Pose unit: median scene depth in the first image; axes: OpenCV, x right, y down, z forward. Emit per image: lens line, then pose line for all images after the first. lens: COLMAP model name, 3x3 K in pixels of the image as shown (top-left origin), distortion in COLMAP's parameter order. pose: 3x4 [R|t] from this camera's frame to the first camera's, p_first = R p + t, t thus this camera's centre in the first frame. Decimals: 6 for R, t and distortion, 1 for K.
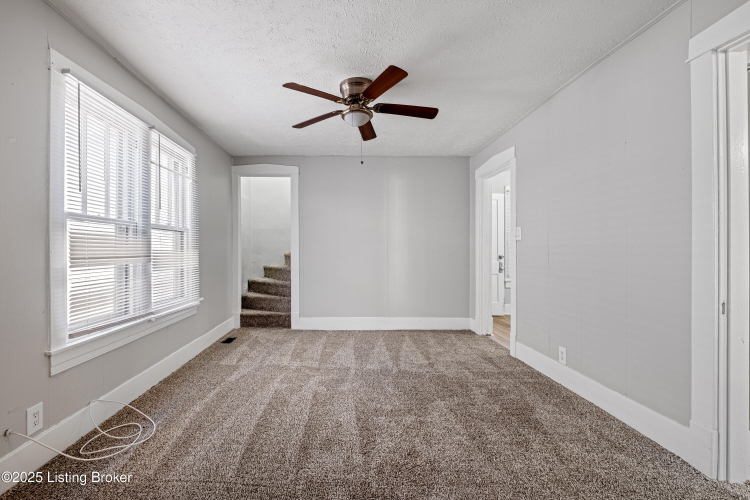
lens RADIAL K [[350.3, 0, 360.9], [0, 350.3, 252.4], [0, 0, 1]] dist [0.000038, -0.001169]
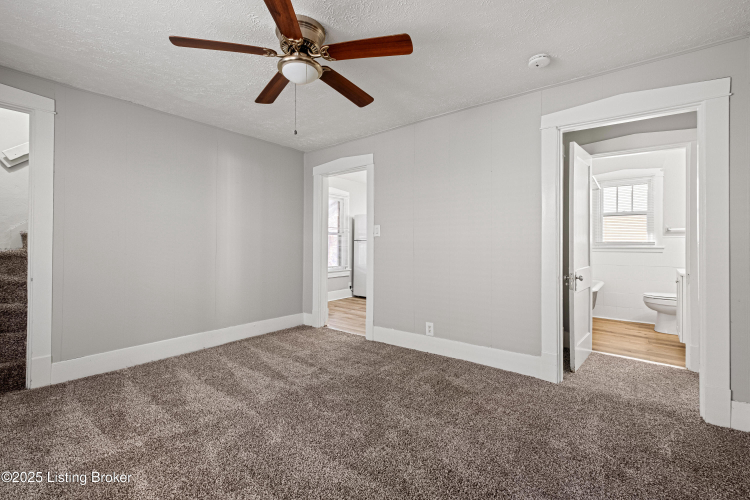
lens RADIAL K [[318.1, 0, 375.4], [0, 318.1, 241.2], [0, 0, 1]] dist [0.012175, -0.000655]
pose [[0.619389, 0.008466, 0.785038, -0.361702], [0.004704, 0.999884, -0.014494, -0.004647], [-0.785070, 0.012670, 0.619278, 0.356934]]
